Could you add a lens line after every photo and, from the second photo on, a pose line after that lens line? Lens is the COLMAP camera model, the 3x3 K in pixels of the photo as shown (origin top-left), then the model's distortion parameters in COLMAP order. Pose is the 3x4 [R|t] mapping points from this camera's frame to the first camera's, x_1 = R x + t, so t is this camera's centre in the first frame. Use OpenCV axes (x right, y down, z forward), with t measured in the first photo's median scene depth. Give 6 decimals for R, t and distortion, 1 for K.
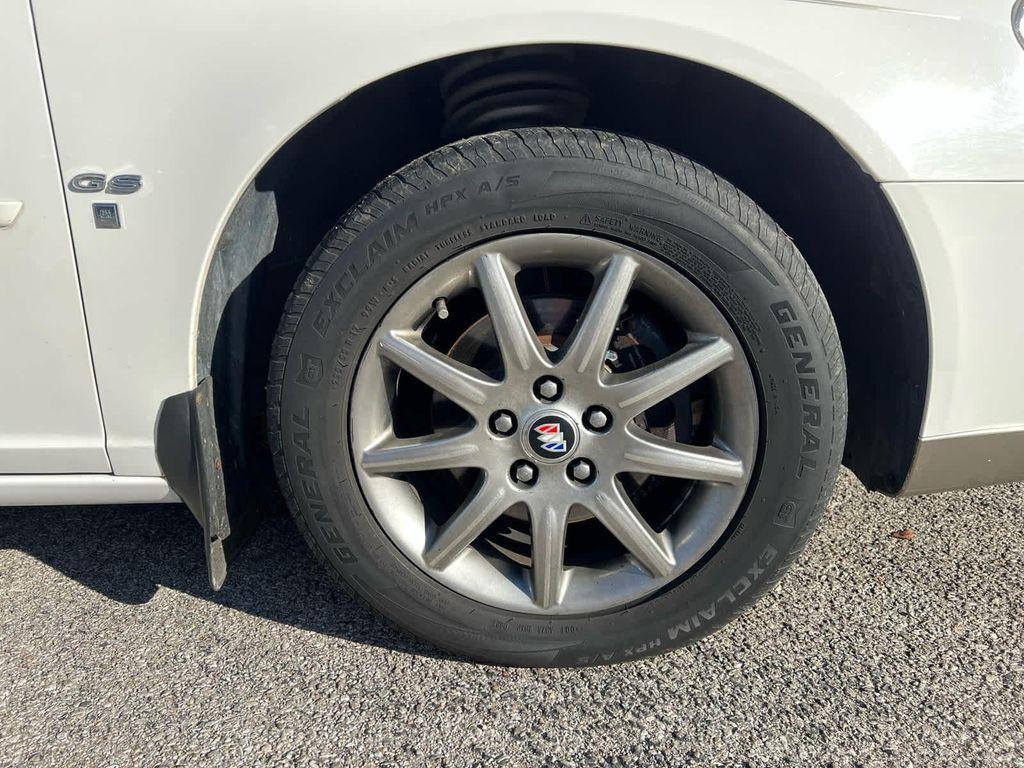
lens RADIAL K [[764.5, 0, 505.6], [0, 764.5, 386.9], [0, 0, 1]] dist [0.061362, -0.065316]
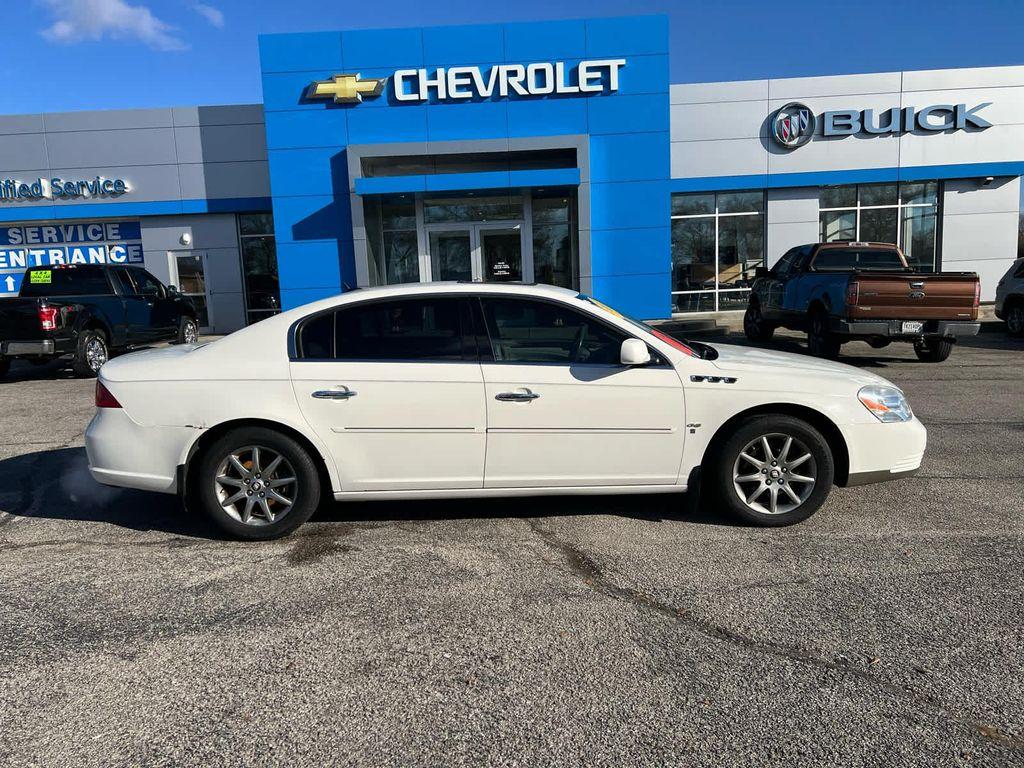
lens RADIAL K [[764.5, 0, 511.5], [0, 764.5, 388.1], [0, 0, 1]] dist [0.061362, -0.065316]
pose [[0.998424, -0.009430, 0.055316, -1.855486], [0.018970, 0.984461, -0.174574, 0.347320], [-0.052811, 0.175348, 0.983089, -3.775710]]
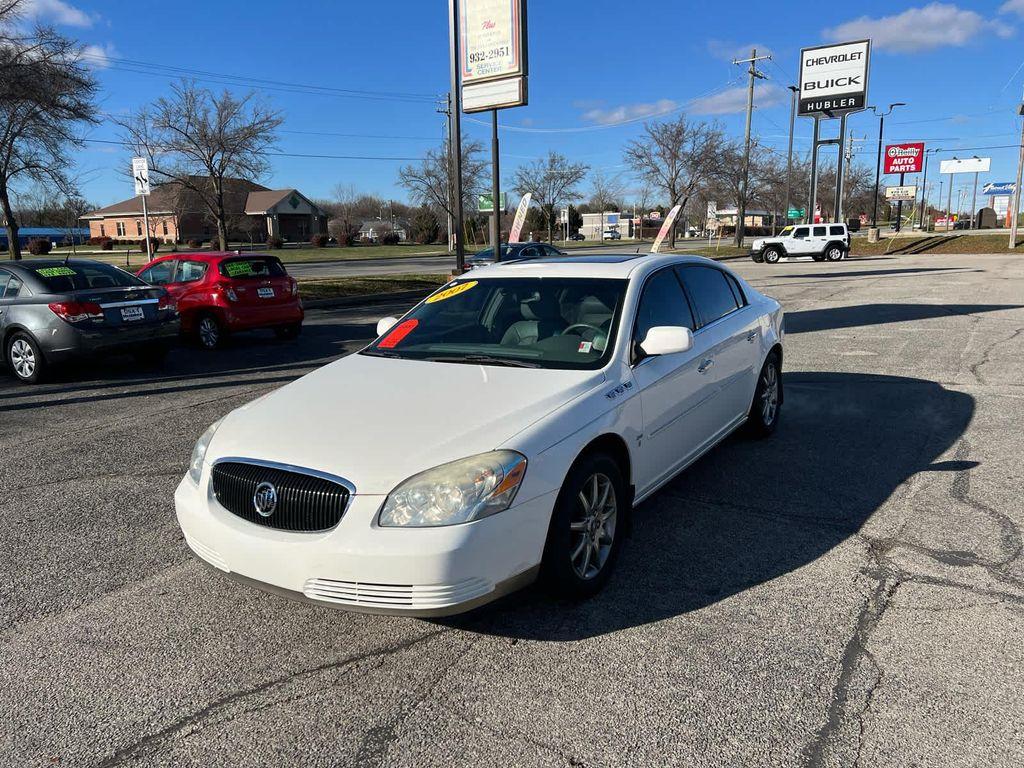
lens RADIAL K [[764.5, 0, 515.7], [0, 764.5, 395.3], [0, 0, 1]] dist [0.061362, -0.065316]
pose [[-0.488865, 0.219562, -0.844277, 3.416819], [-0.228070, 0.901980, 0.366628, -2.459473], [0.842019, 0.371786, -0.390871, 3.814283]]
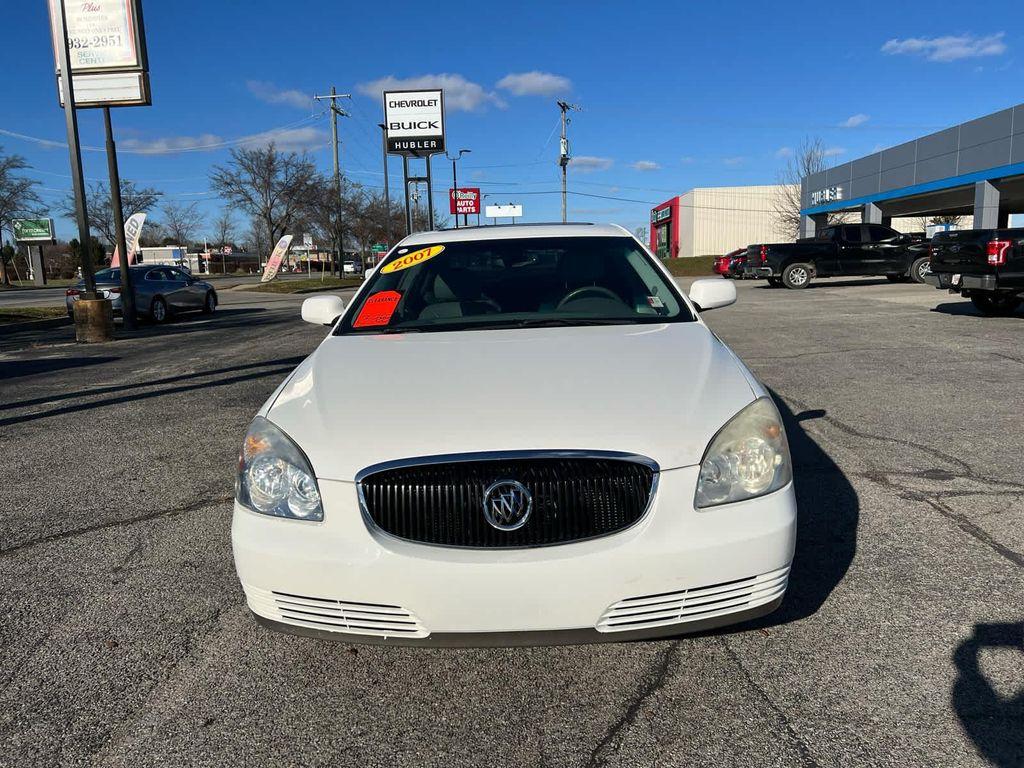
lens RADIAL K [[764.5, 0, 529.4], [0, 764.5, 391.7], [0, 0, 1]] dist [0.061362, -0.065316]
pose [[0.037887, 0.199284, -0.979209, 3.349186], [-0.274772, 0.944218, 0.181532, -1.323541], [0.960763, 0.262181, 0.090532, 1.542754]]
